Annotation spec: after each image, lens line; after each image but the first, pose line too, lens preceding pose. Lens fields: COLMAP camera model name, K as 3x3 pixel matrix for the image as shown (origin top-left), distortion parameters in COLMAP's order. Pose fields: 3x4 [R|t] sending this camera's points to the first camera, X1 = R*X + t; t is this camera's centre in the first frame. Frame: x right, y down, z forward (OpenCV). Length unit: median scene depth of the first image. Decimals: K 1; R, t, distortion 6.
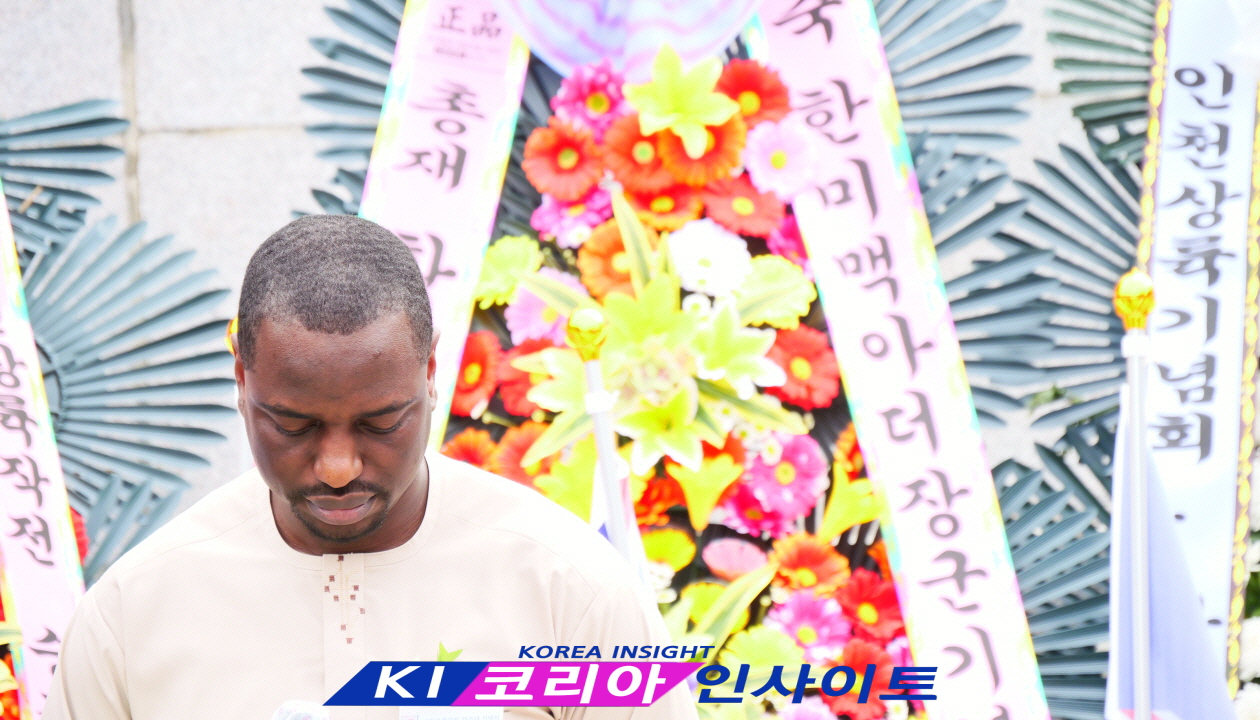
lens RADIAL K [[8306.0, 0, 730.1], [0, 8306.0, 338.6], [0, 0, 1]] dist [0.786341, 0.000000]
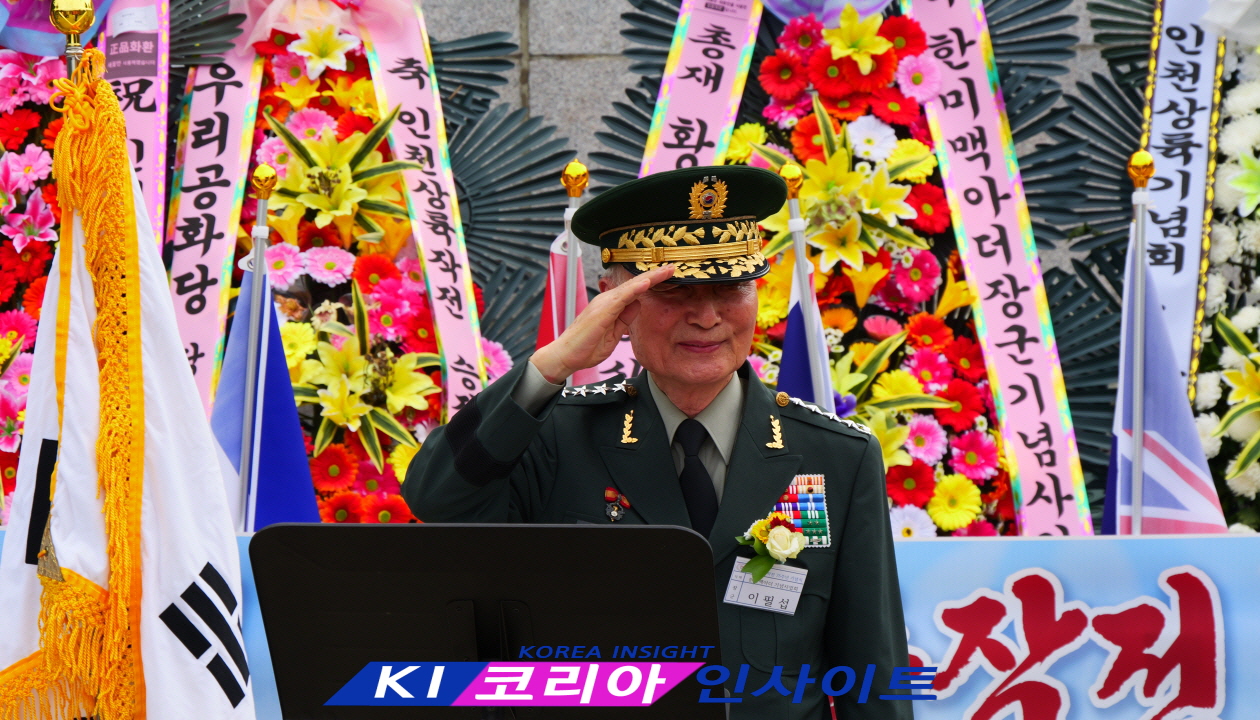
lens RADIAL K [[4217.0, 0, 689.5], [0, 4217.0, 383.1], [0, 0, 1]] dist [0.182868, 0.000000]
pose [[0.998529, 0.028388, -0.046191, 0.001305], [-0.026393, 0.998716, 0.043250, 0.003101], [0.047360, -0.041968, 0.997996, 0.184223]]
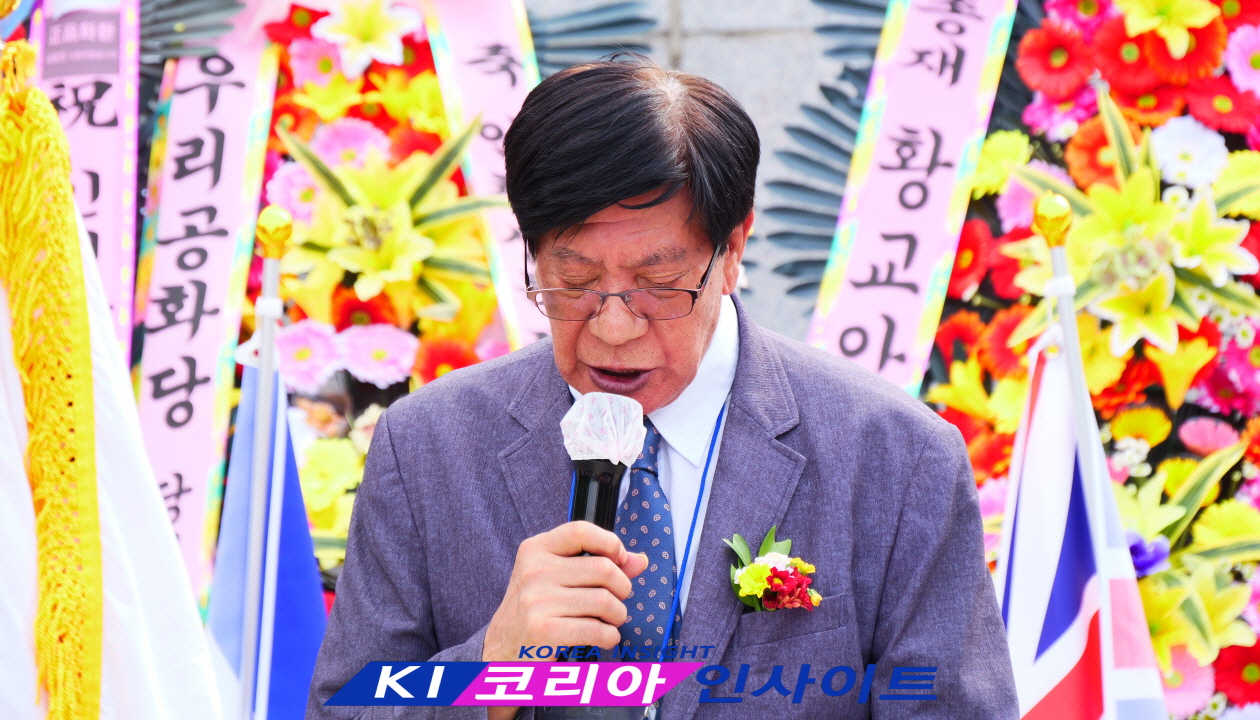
lens RADIAL K [[6824.3, 0, 667.8], [0, 6824.3, 376.2], [0, 0, 1]] dist [0.610912, 0.000000]
pose [[0.995445, 0.014850, -0.094179, 0.013980], [-0.012851, 0.999680, 0.021797, 0.000635], [0.094472, -0.020487, 0.995317, 0.120643]]
